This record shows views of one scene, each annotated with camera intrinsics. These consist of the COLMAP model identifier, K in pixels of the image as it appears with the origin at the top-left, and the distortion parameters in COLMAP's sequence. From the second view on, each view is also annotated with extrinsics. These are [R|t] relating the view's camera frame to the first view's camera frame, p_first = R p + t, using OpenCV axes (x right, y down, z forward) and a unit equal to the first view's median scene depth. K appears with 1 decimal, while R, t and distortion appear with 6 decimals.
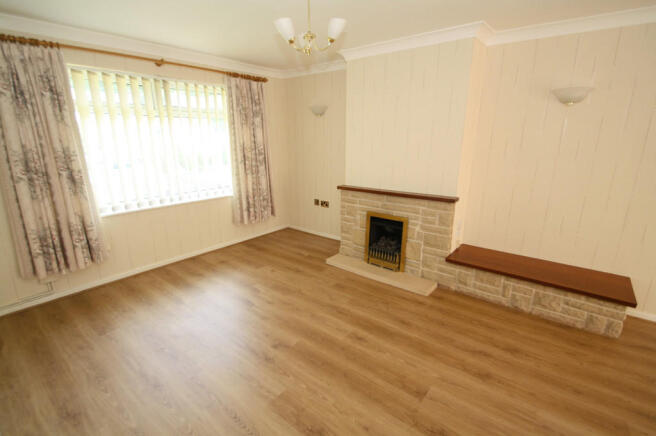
lens RADIAL K [[308.3, 0, 325.2], [0, 308.3, 216.9], [0, 0, 1]] dist [-0.002571, -0.000554]
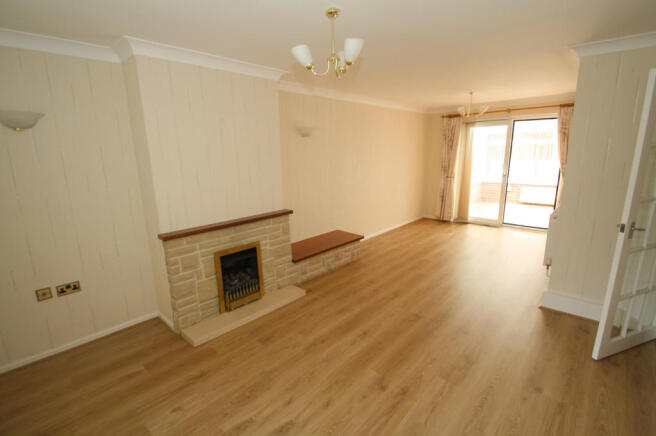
lens RADIAL K [[308.3, 0, 325.5], [0, 308.3, 218.1], [0, 0, 1]] dist [-0.002571, -0.000554]
pose [[0.065209, -0.203878, 0.976822, -0.670787], [0.279401, 0.943481, 0.178267, -0.182074], [-0.957958, 0.261301, 0.118487, 0.650652]]
